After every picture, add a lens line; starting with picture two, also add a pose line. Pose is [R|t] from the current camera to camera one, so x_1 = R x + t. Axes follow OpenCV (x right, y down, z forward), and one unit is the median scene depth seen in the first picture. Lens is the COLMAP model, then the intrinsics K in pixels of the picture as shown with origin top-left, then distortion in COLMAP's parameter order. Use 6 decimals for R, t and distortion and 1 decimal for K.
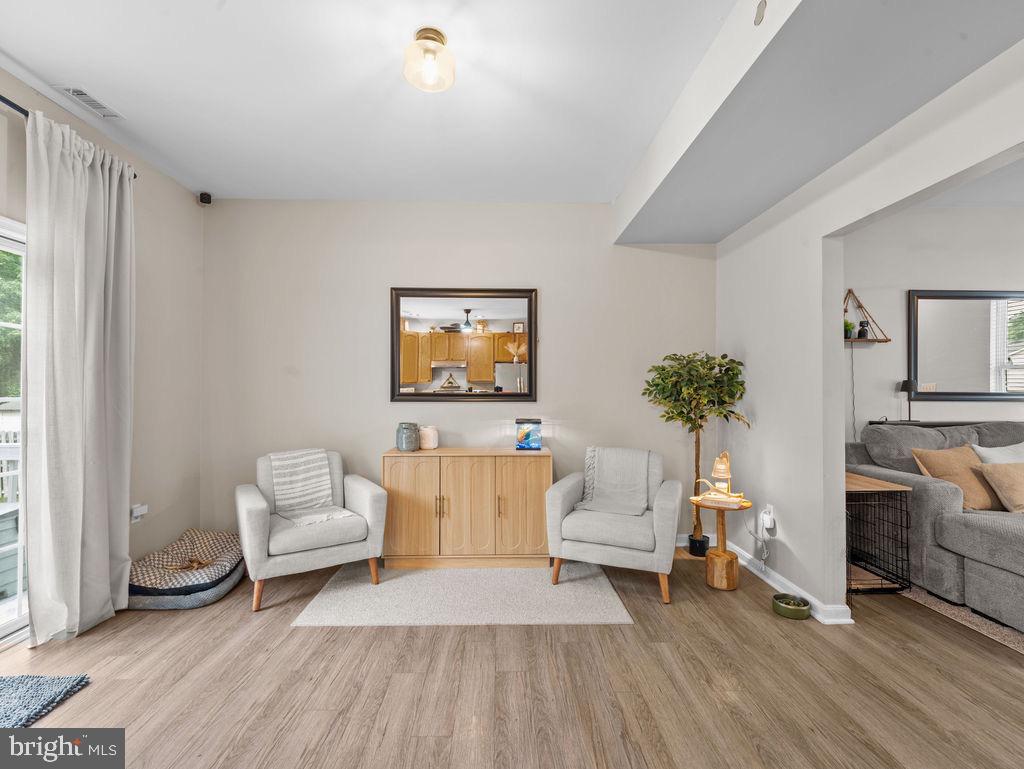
lens RADIAL K [[476.1, 0, 512.0], [0, 476.1, 384.5], [0, 0, 1]] dist [0.000502, -0.000422]
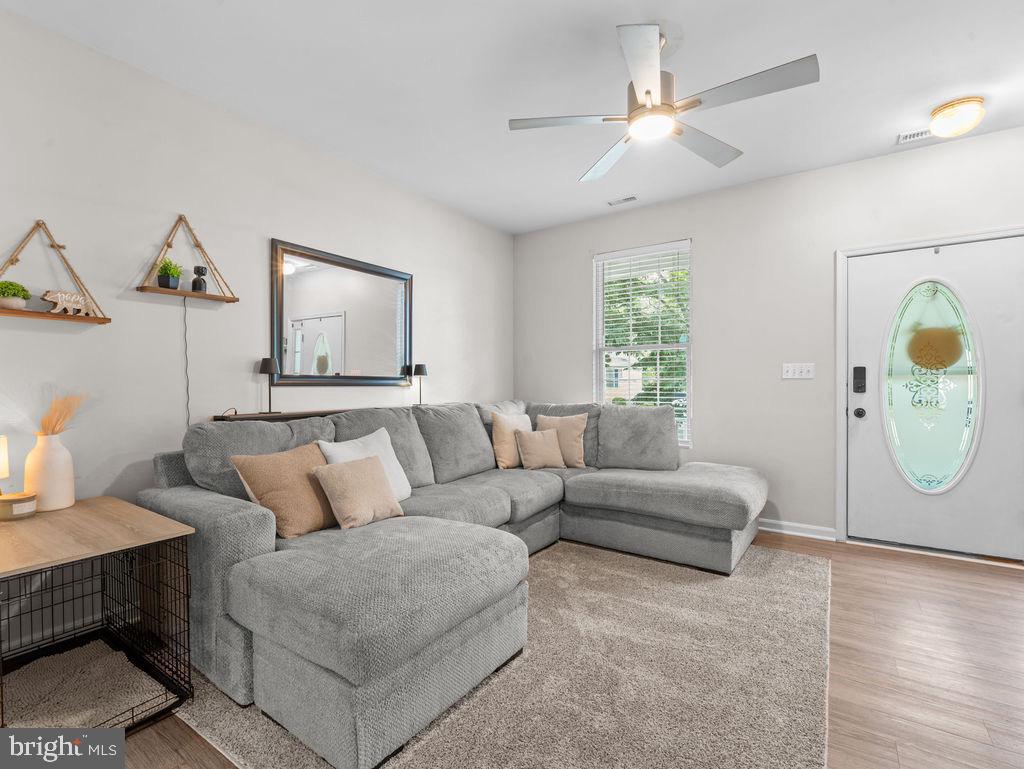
lens RADIAL K [[476.1, 0, 512.0], [0, 476.1, 384.5], [0, 0, 1]] dist [0.000502, -0.000422]
pose [[0.590834, -0.004934, 0.806778, 0.517608], [-0.004866, 0.999941, 0.009679, 0.025815], [-0.806778, -0.009644, 0.590775, 0.286749]]
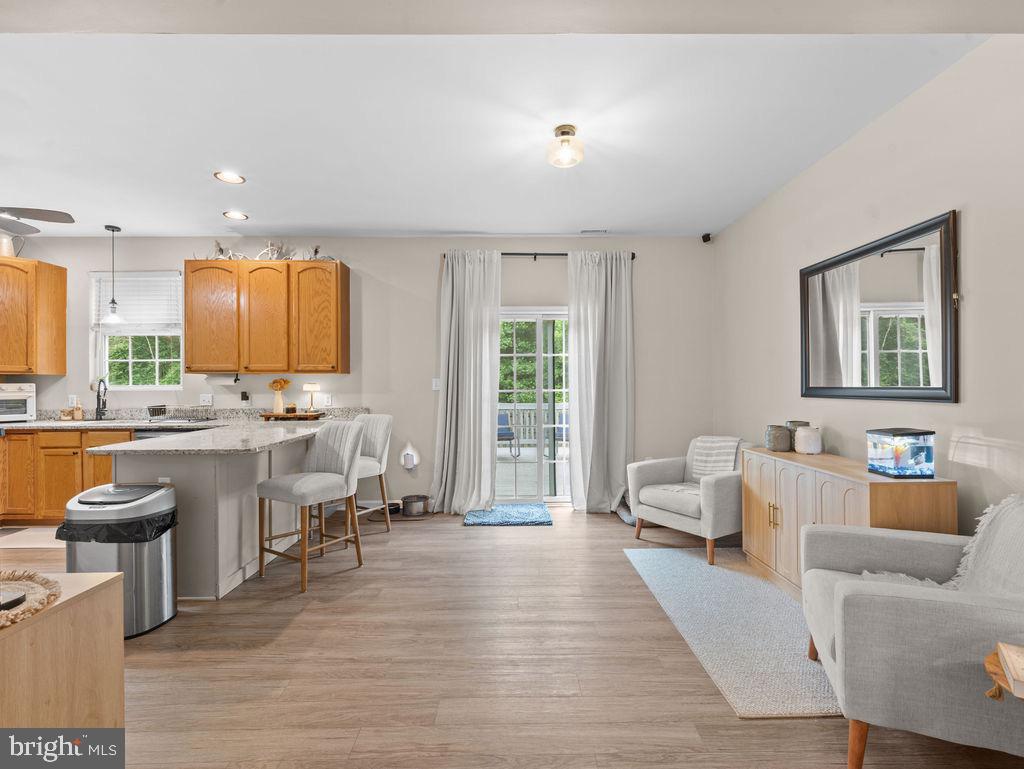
lens RADIAL K [[476.1, 0, 512.0], [0, 476.1, 384.5], [0, 0, 1]] dist [0.000502, -0.000422]
pose [[-0.009033, -0.003121, -0.999954, 0.728263], [0.016079, 0.999865, -0.003266, 0.006450], [0.999830, -0.016107, -0.008982, 0.510716]]
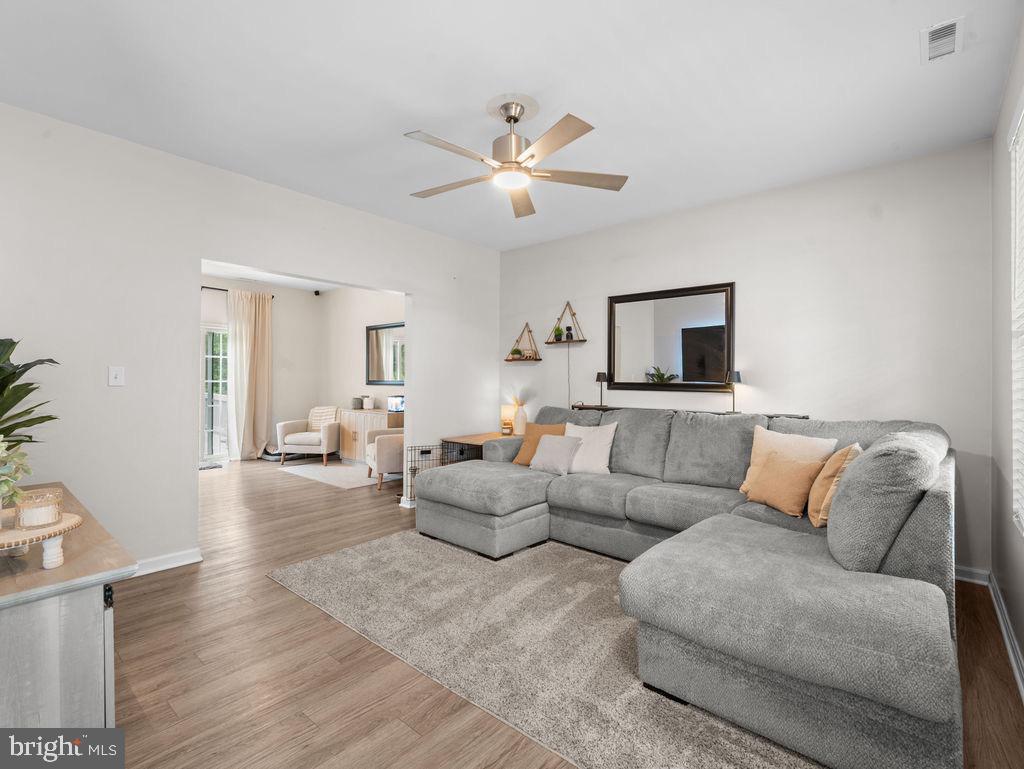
lens RADIAL K [[476.1, 0, 512.0], [0, 476.1, 384.5], [0, 0, 1]] dist [0.000502, -0.000422]
pose [[0.743217, 0.010783, -0.668964, 1.670013], [-0.000914, 0.999886, 0.015102, 0.003997], [0.669050, -0.010613, 0.743142, -0.059398]]
